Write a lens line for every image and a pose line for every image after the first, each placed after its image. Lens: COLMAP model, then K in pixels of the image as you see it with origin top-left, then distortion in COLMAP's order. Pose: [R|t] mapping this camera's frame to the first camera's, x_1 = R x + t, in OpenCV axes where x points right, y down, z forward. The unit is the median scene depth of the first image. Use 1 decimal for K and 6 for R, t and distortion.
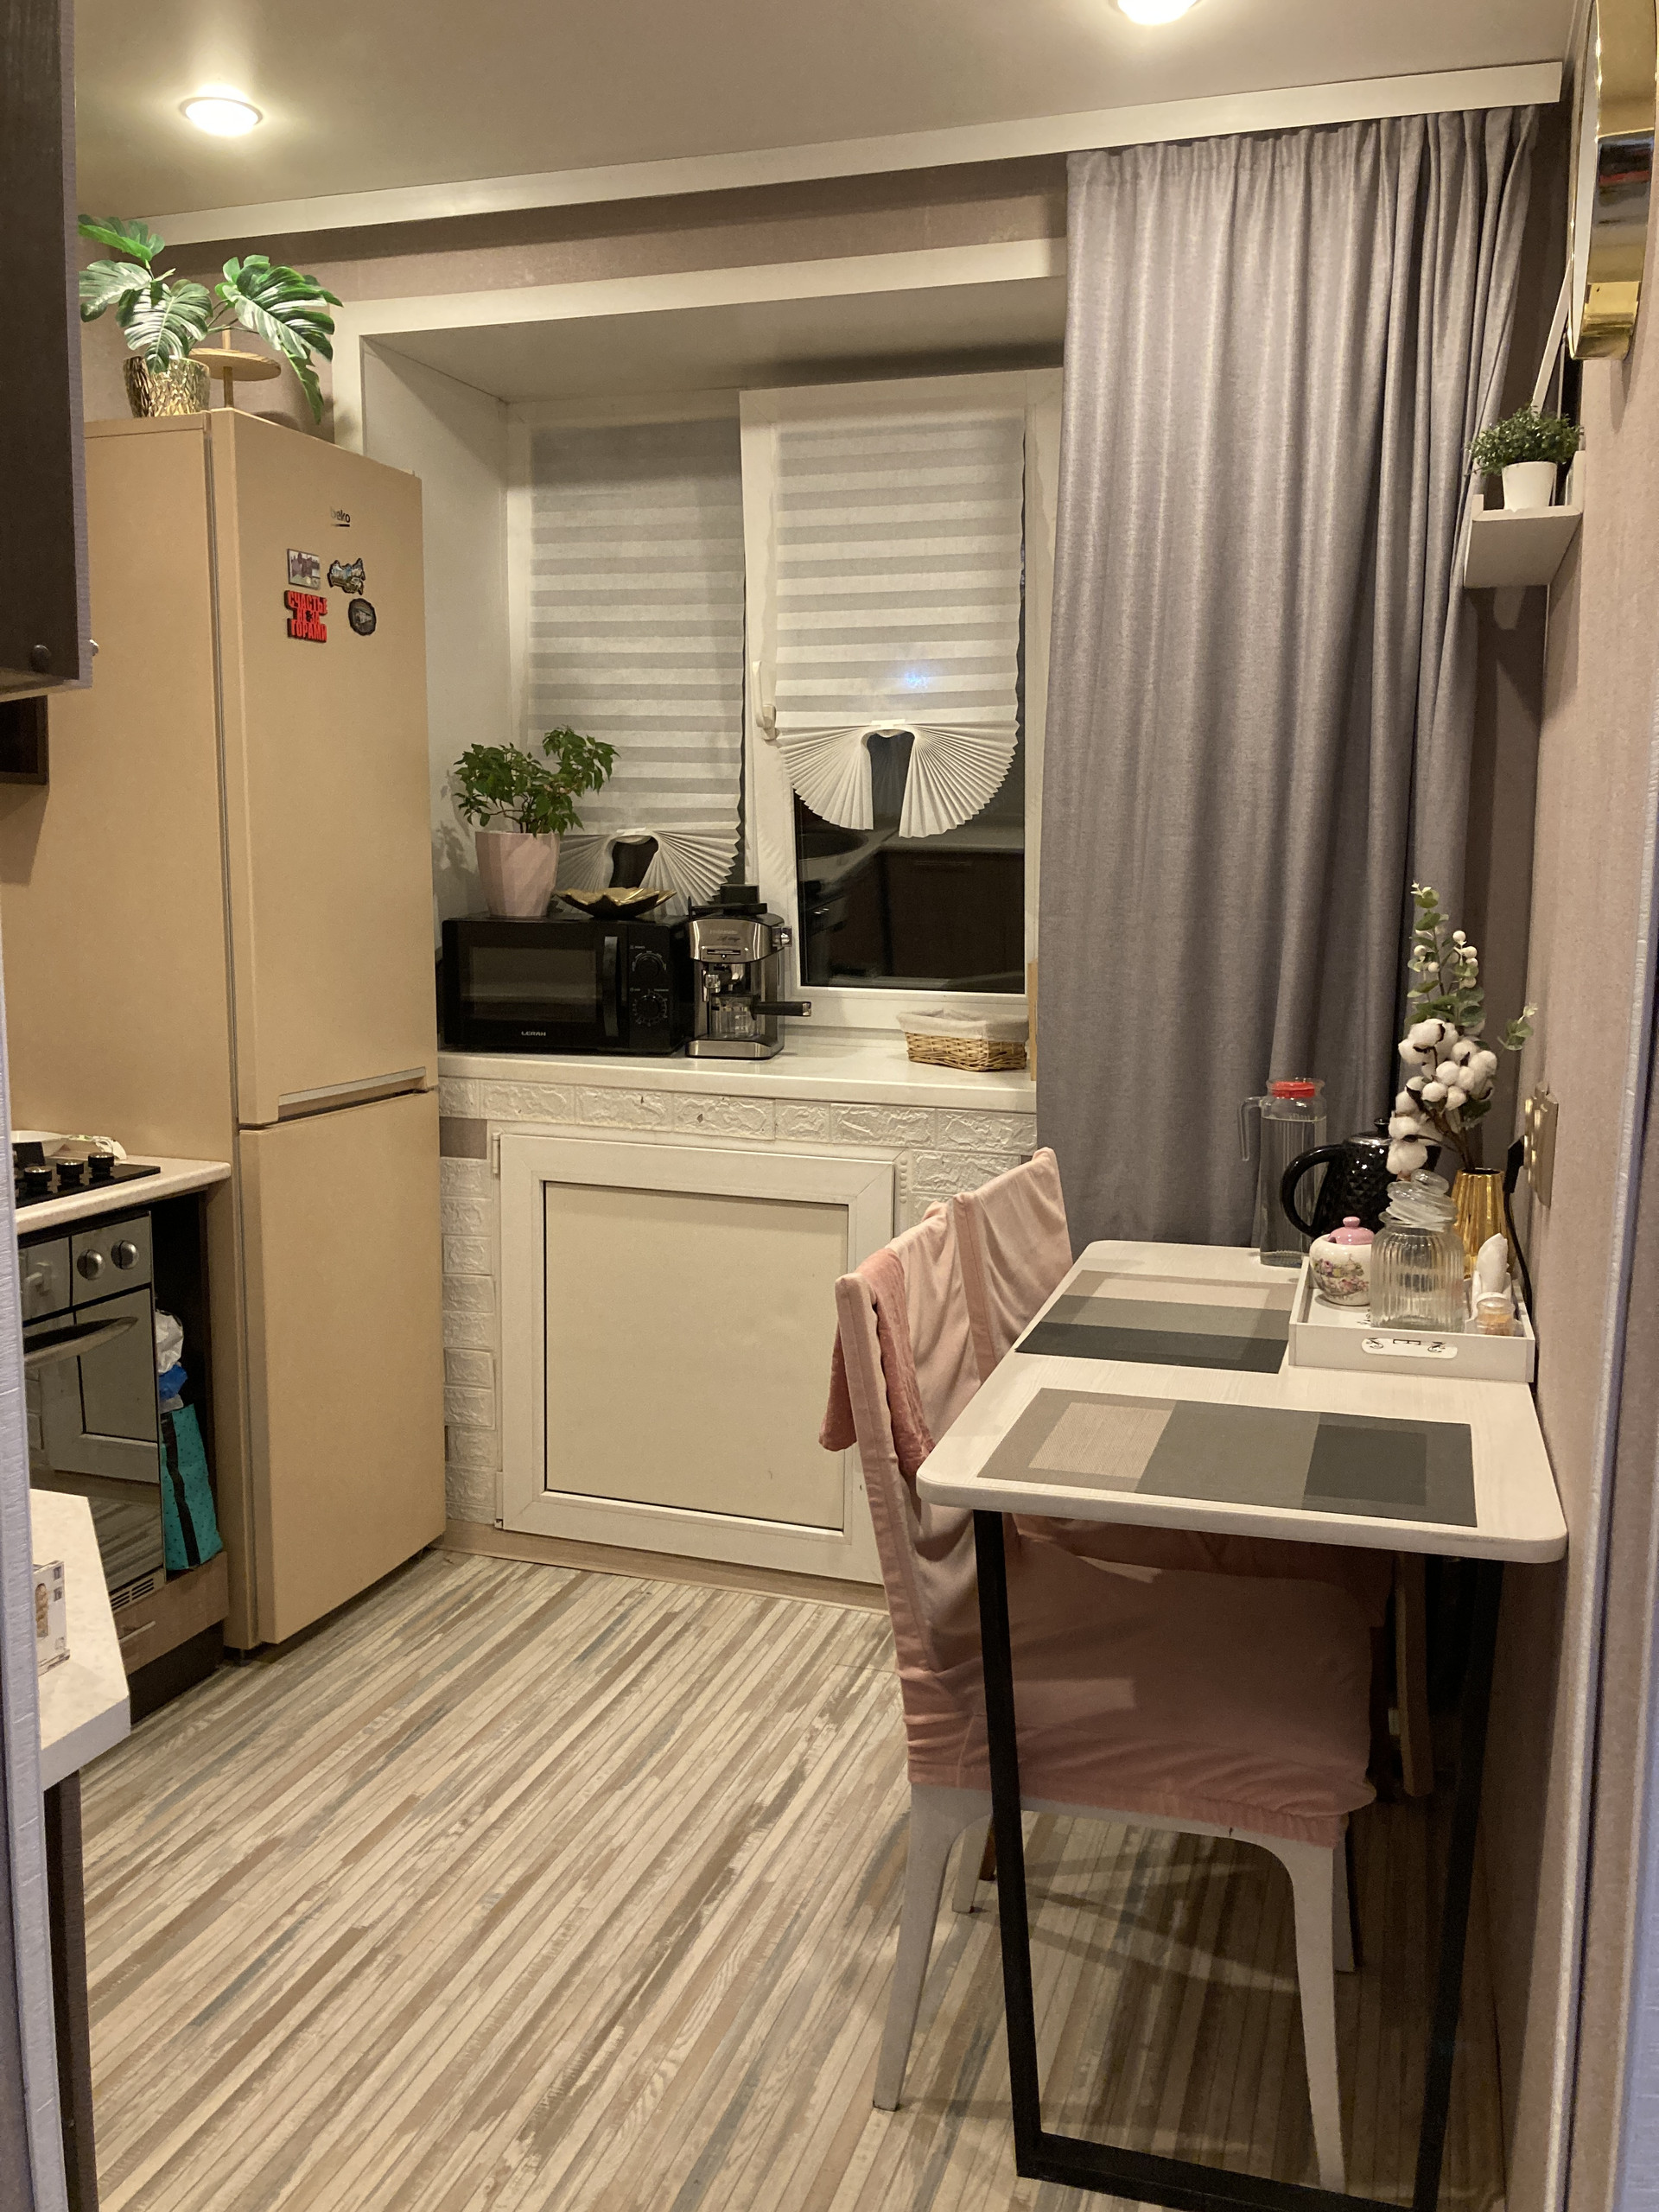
lens RADIAL K [[1818.4, 0, 833.7], [0, 1818.4, 1110.2], [0, 0, 1]] dist [0.031241, -0.026548]
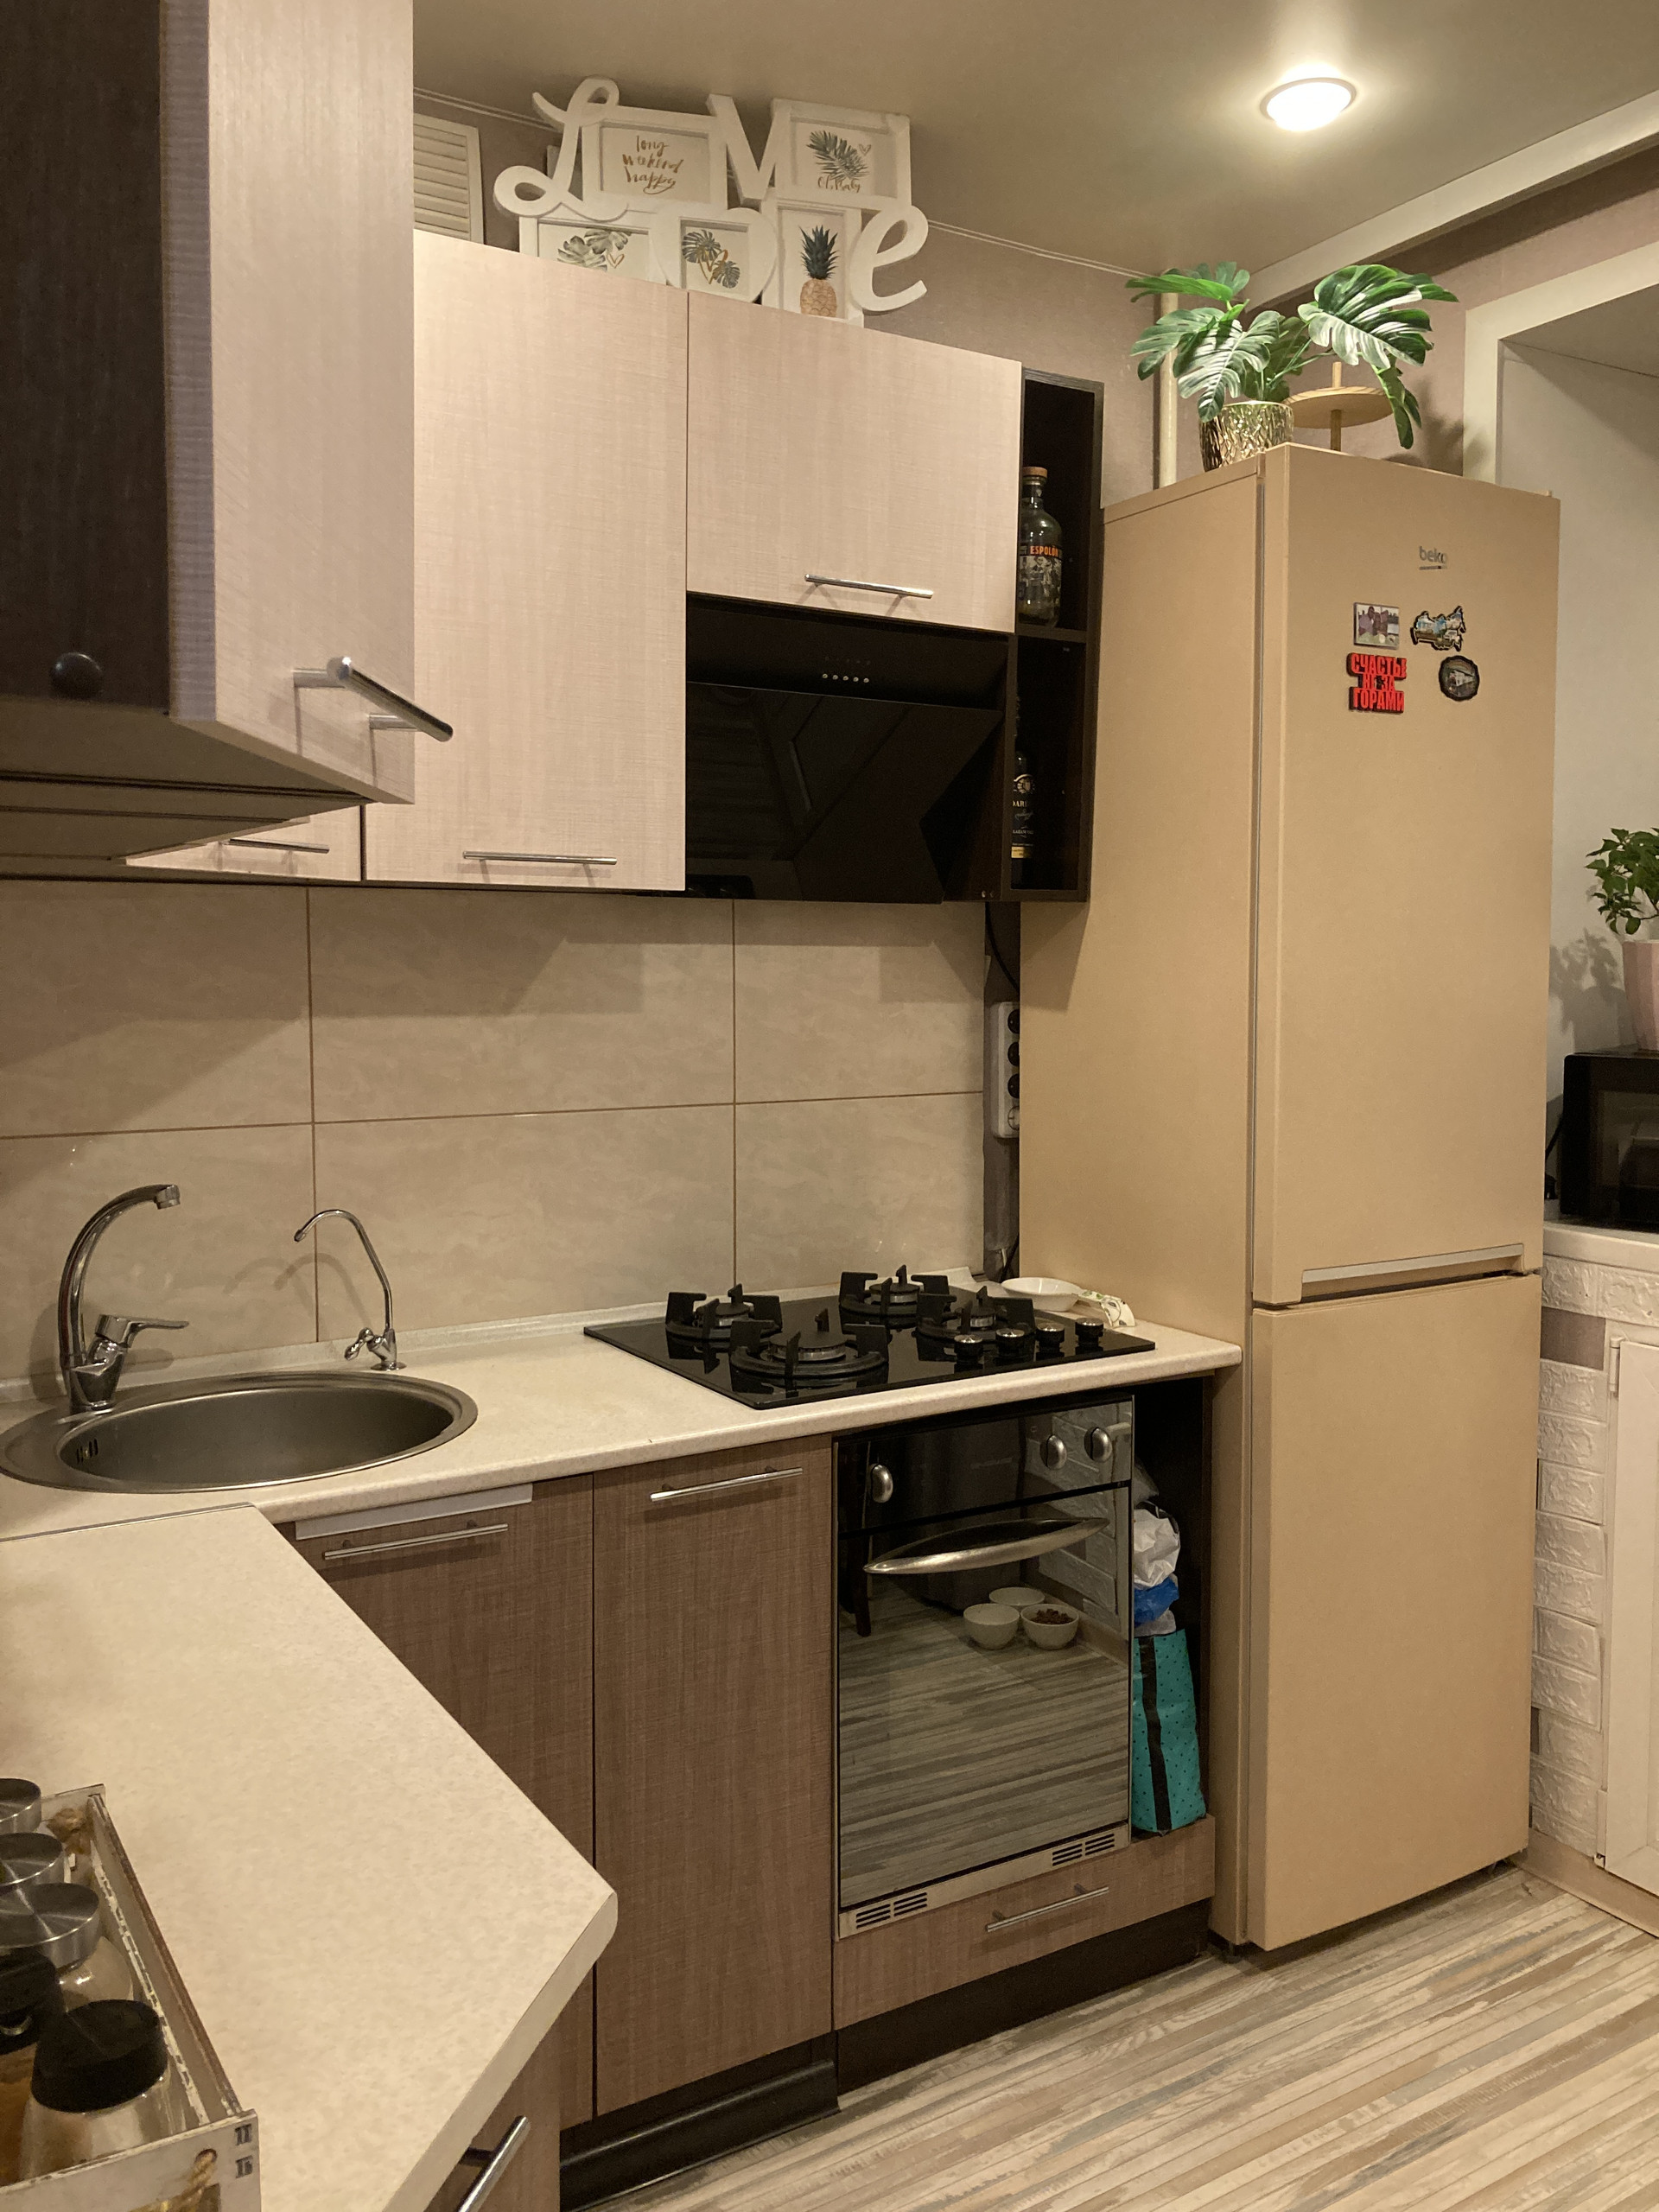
lens RADIAL K [[1818.4, 0, 838.8], [0, 1818.4, 1103.7], [0, 0, 1]] dist [0.031241, -0.026548]
pose [[0.774934, 0.036429, -0.630992, 0.043692], [-0.078001, 0.996218, -0.038280, -0.033797], [0.627211, 0.078882, 0.774845, 0.231455]]
